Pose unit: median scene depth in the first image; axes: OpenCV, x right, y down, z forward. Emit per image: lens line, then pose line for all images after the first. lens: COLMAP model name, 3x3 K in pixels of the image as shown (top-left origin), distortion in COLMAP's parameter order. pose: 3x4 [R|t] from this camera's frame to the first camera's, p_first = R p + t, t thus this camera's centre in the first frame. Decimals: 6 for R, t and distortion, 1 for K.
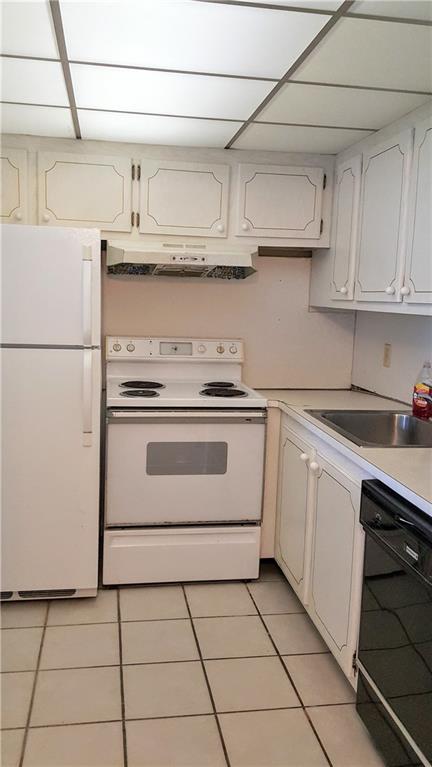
lens RADIAL K [[647.5, 0, 229.4], [0, 647.5, 381.4], [0, 0, 1]] dist [0.276636, -0.398928]
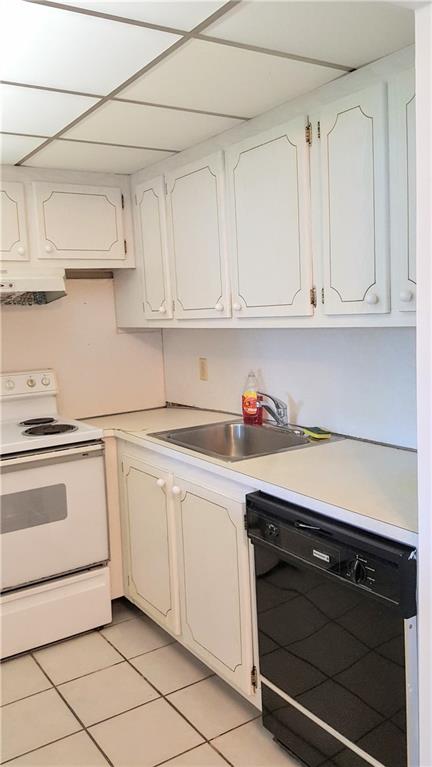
lens RADIAL K [[647.5, 0, 229.4], [0, 647.5, 381.4], [0, 0, 1]] dist [0.276636, -0.398928]
pose [[0.920185, -0.119568, 0.372778, -0.115631], [0.129276, 0.991608, -0.001056, -0.016300], [-0.369523, 0.049163, 0.927920, 0.046718]]
